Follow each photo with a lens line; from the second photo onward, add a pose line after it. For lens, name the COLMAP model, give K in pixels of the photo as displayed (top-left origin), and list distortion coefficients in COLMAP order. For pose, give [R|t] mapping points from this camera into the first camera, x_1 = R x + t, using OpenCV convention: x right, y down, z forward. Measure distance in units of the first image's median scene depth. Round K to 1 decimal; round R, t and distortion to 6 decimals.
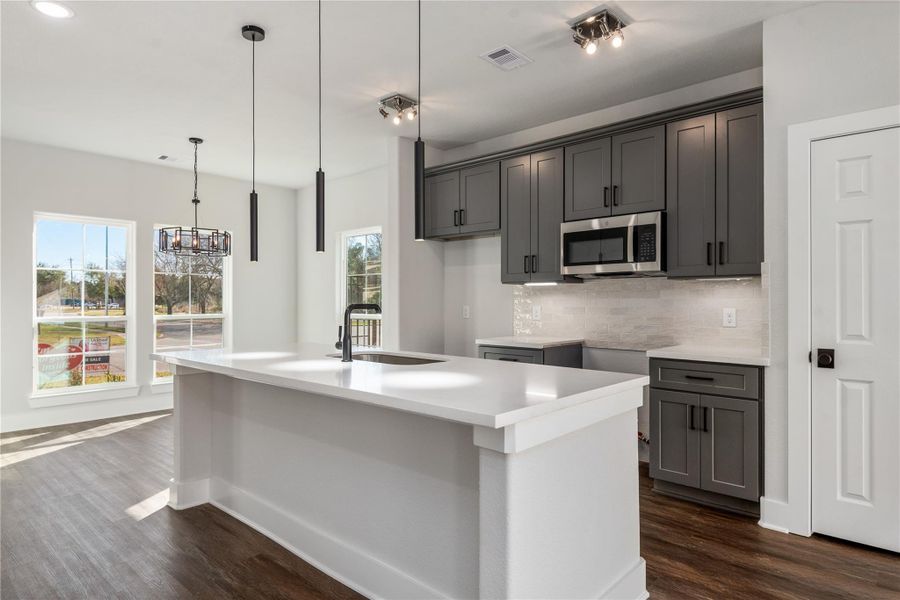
lens RADIAL K [[519.8, 0, 447.0], [0, 519.8, 295.6], [0, 0, 1]] dist [0.002839, 0.000066]
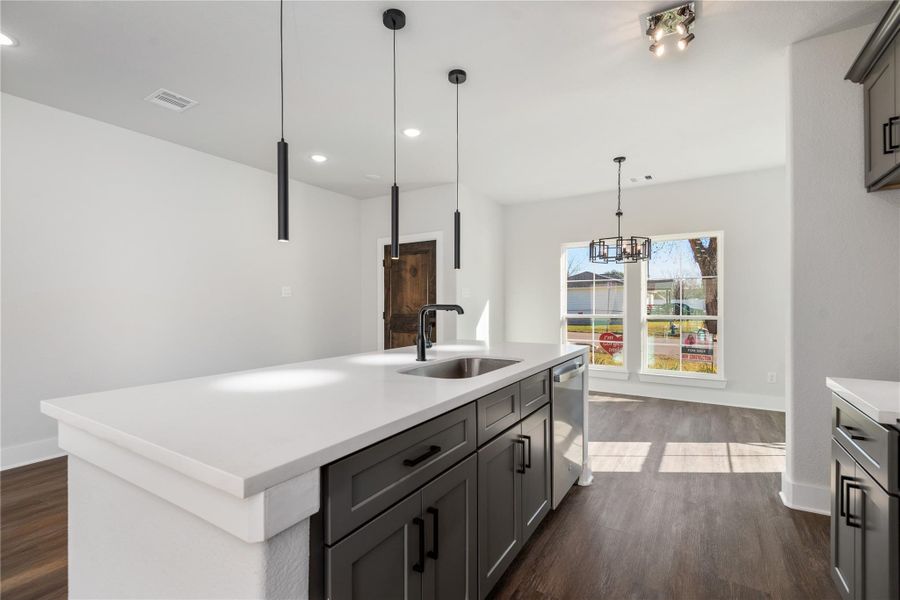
lens RADIAL K [[405.5, 0, 449.3], [0, 405.5, 303.3], [0, 0, 1]] dist [0.024072, -0.015196]
pose [[0.174439, -0.000512, -0.984668, 0.461531], [0.008056, 0.999967, 0.000907, 0.011699], [0.984635, -0.008091, 0.174438, 0.690641]]
